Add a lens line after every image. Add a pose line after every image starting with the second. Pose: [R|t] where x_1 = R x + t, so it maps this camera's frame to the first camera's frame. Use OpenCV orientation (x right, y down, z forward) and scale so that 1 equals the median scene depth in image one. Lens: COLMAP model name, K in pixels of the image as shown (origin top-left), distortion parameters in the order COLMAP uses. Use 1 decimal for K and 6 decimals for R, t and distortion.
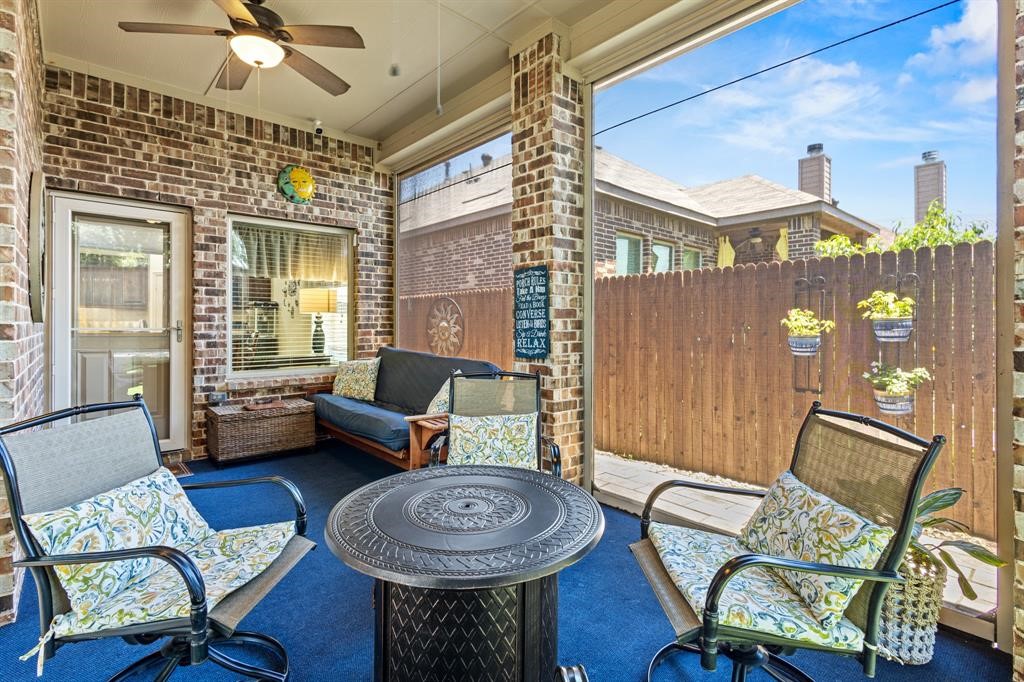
lens RADIAL K [[478.7, 0, 504.6], [0, 478.7, 323.0], [0, 0, 1]] dist [0.011832, -0.001442]
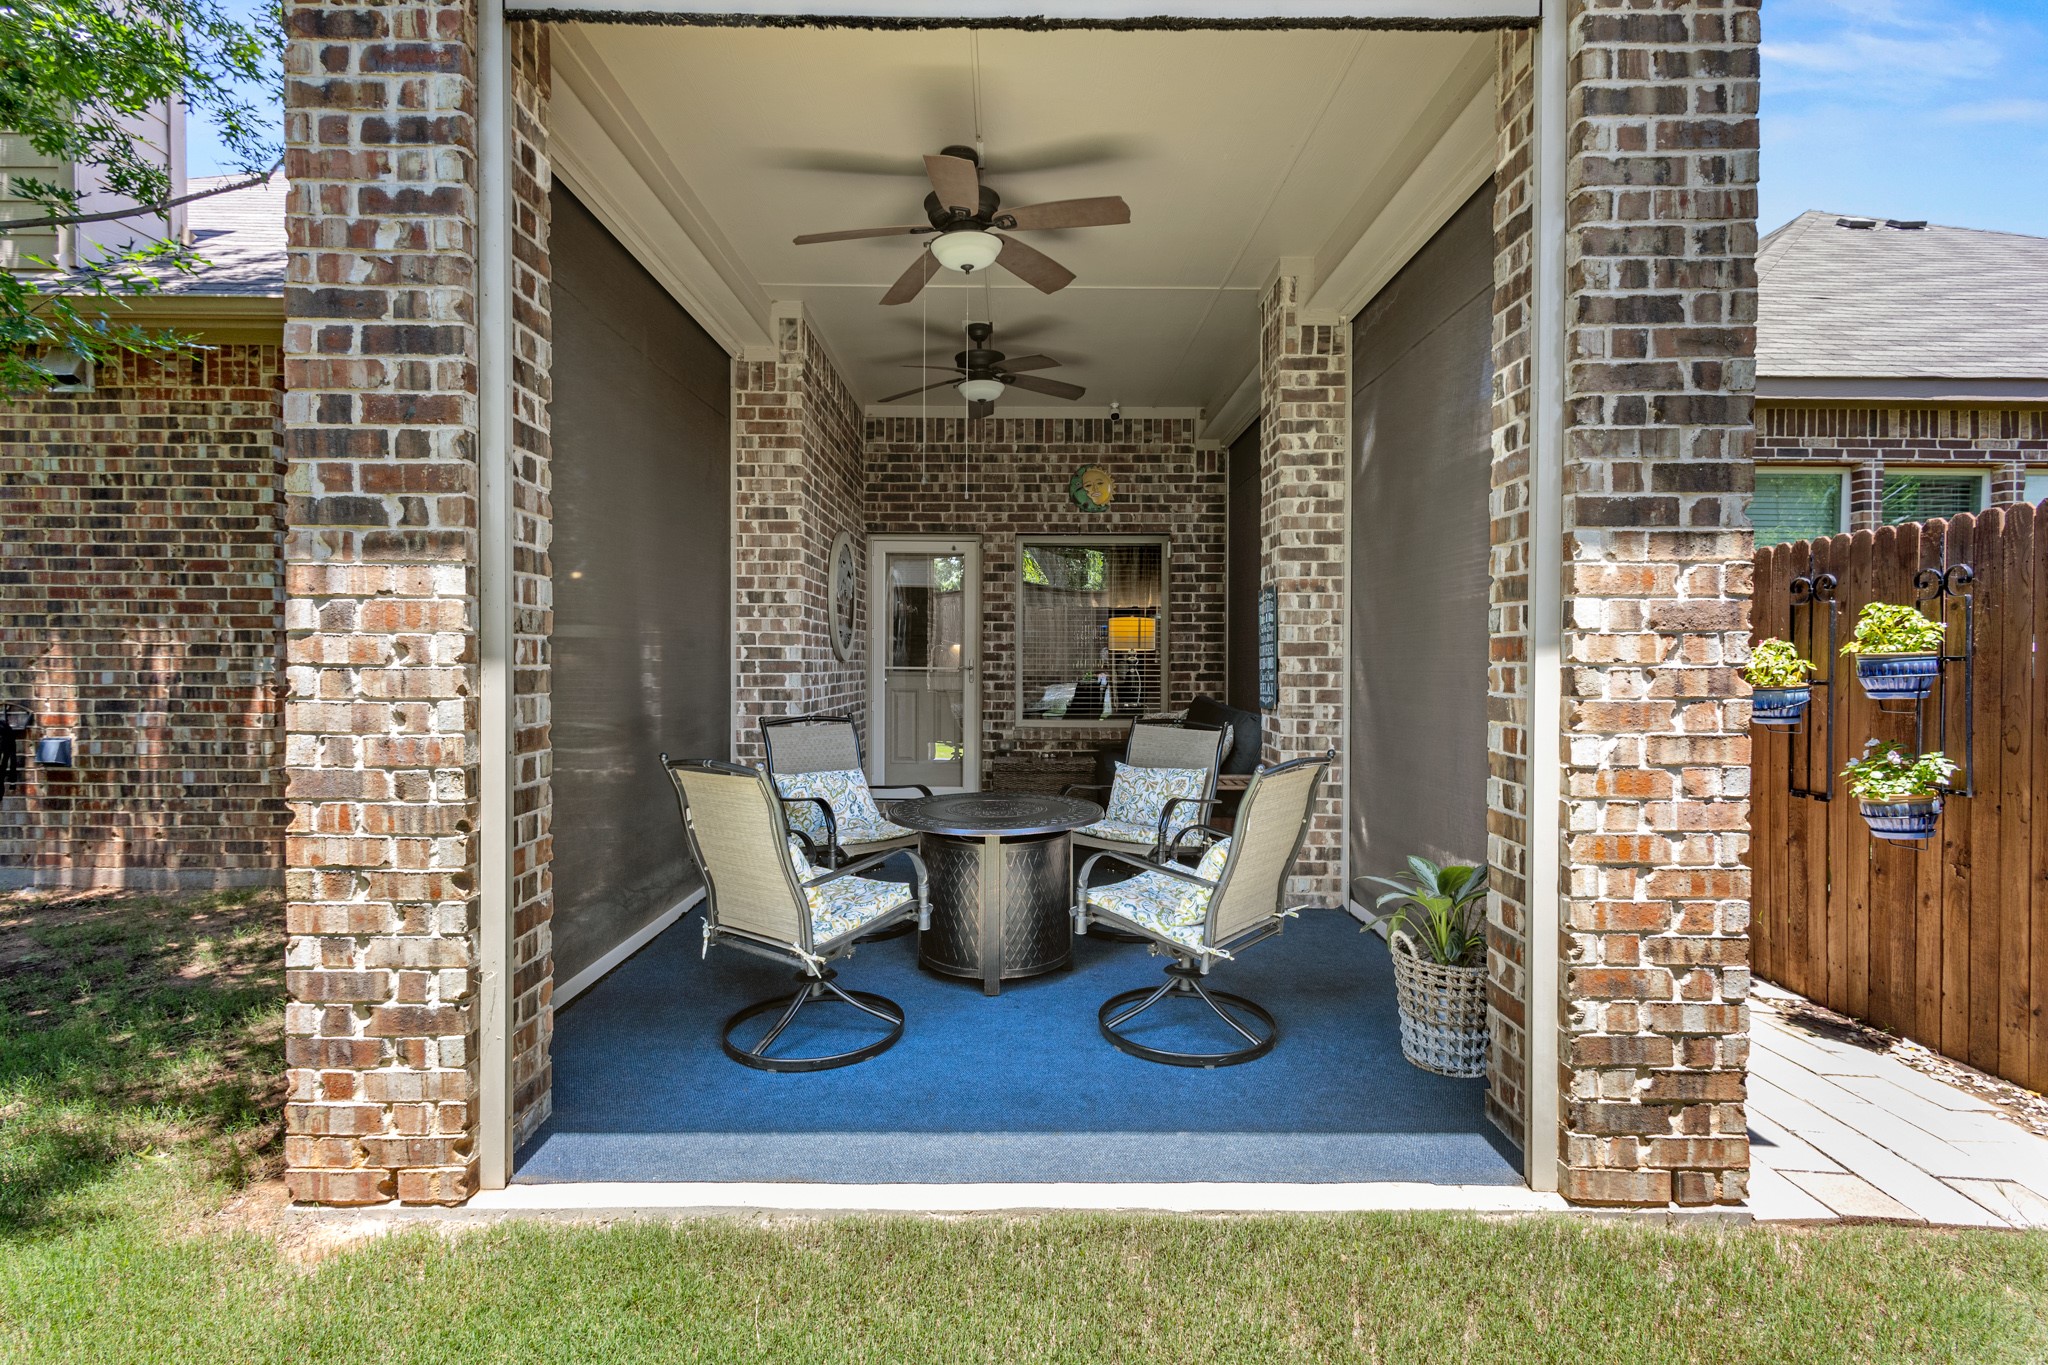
lens RADIAL K [[957.4, 0, 1030.5], [0, 957.4, 673.0], [0, 0, 1]] dist [0.011832, -0.001442]
pose [[0.753619, 0.009635, -0.657241, 0.589864], [-0.004582, 0.999945, 0.009406, 0.003511], [0.657295, -0.004077, 0.753622, -0.291559]]
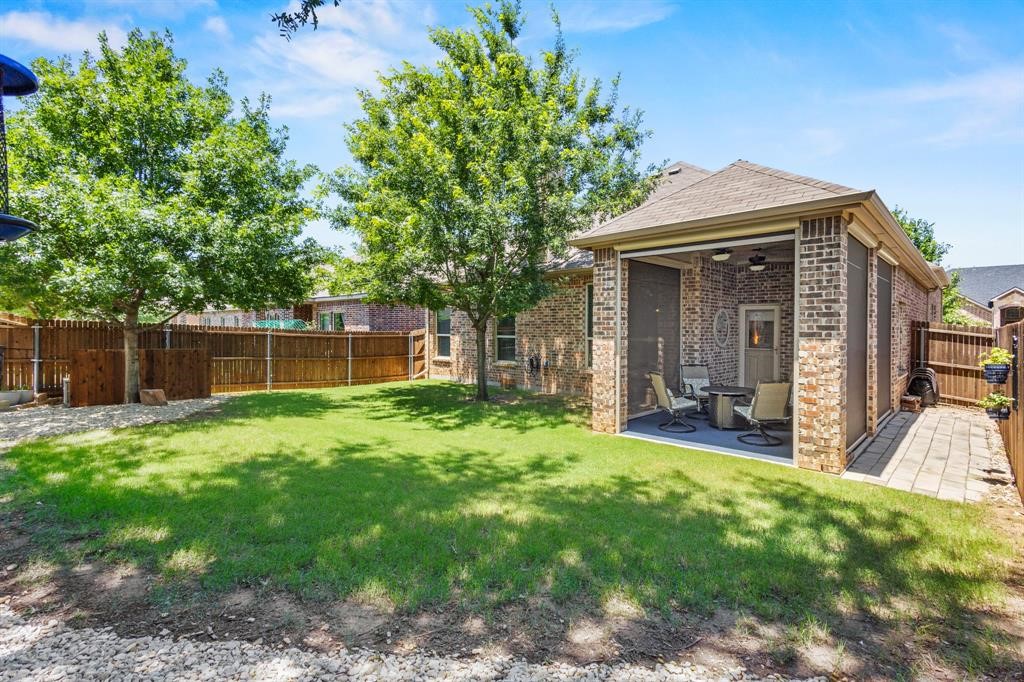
lens RADIAL K [[478.7, 0, 509.2], [0, 478.7, 333.3], [0, 0, 1]] dist [0.011832, -0.001442]
pose [[0.073792, 0.010367, -0.997220, 1.760780], [-0.003847, 0.999941, 0.010110, -0.093544], [0.997266, 0.003090, 0.073827, -0.621020]]
